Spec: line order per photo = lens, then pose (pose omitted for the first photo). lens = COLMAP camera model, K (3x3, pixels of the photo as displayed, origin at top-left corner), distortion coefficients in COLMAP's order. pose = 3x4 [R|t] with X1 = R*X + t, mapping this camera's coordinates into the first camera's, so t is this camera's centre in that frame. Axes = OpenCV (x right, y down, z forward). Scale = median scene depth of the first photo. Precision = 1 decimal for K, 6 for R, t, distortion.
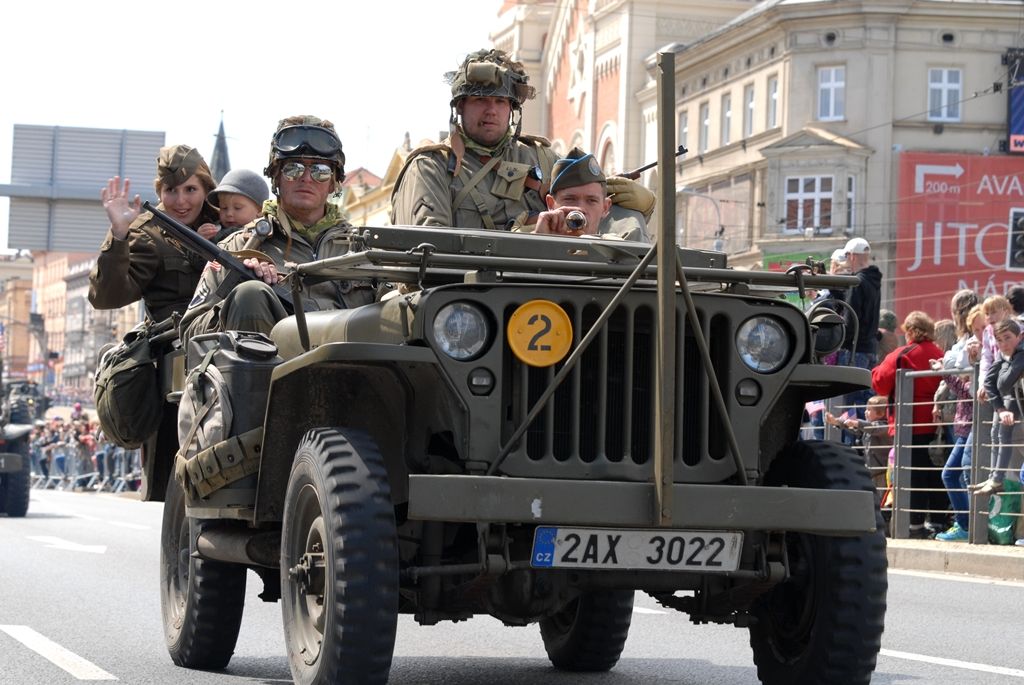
lens RADIAL K [[3166.1, 0, 506.5], [0, 3166.1, 342.1], [0, 0, 1]] dist [-0.280146, 0.000000]
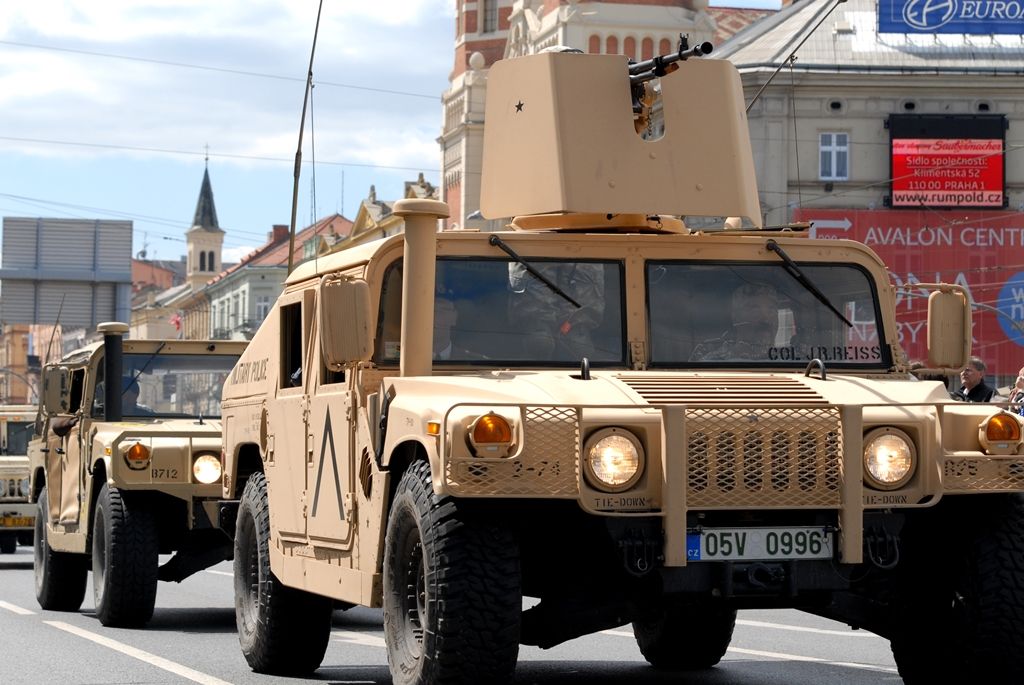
lens RADIAL K [[3166.1, 0, 516.5], [0, 3166.1, 343.4], [0, 0, 1]] dist [-0.280146, 0.000000]
pose [[0.999738, -0.022646, 0.003273, 0.021157], [0.022669, 0.999718, -0.007116, -0.006732], [-0.003111, 0.007188, 0.999969, -0.122919]]
